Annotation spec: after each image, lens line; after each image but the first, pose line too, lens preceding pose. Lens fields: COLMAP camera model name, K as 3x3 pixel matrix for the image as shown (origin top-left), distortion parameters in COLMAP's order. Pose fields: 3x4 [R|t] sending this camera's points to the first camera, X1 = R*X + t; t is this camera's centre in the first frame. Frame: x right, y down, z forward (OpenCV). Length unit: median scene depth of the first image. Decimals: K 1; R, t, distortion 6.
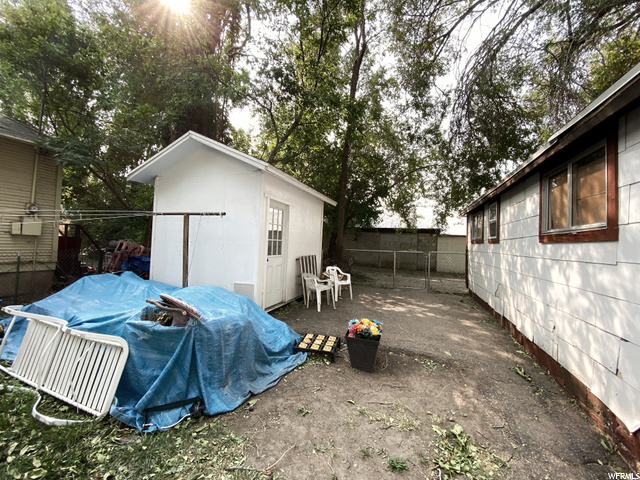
lens RADIAL K [[264.8, 0, 320.0], [0, 264.8, 240.0], [0, 0, 1]] dist [-0.036300, -0.000123]
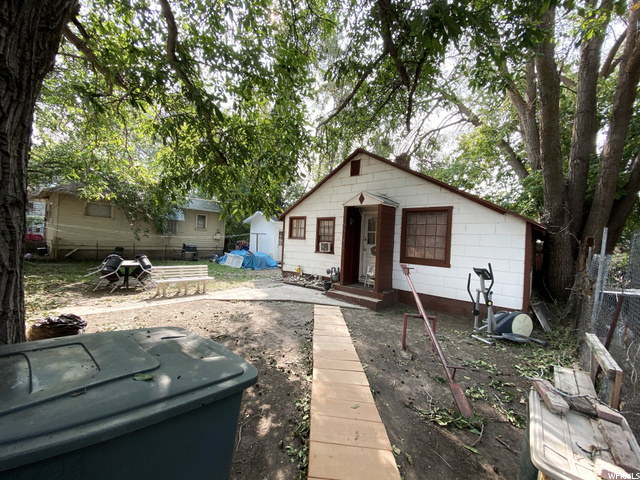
lens RADIAL K [[264.8, 0, 320.0], [0, 264.8, 240.0], [0, 0, 1]] dist [-0.036300, -0.000123]
pose [[0.939110, -0.000213, -0.343616, 1.502157], [-0.001088, 0.999993, -0.003593, 0.001797], [0.343615, 0.003748, 0.939103, -2.060029]]
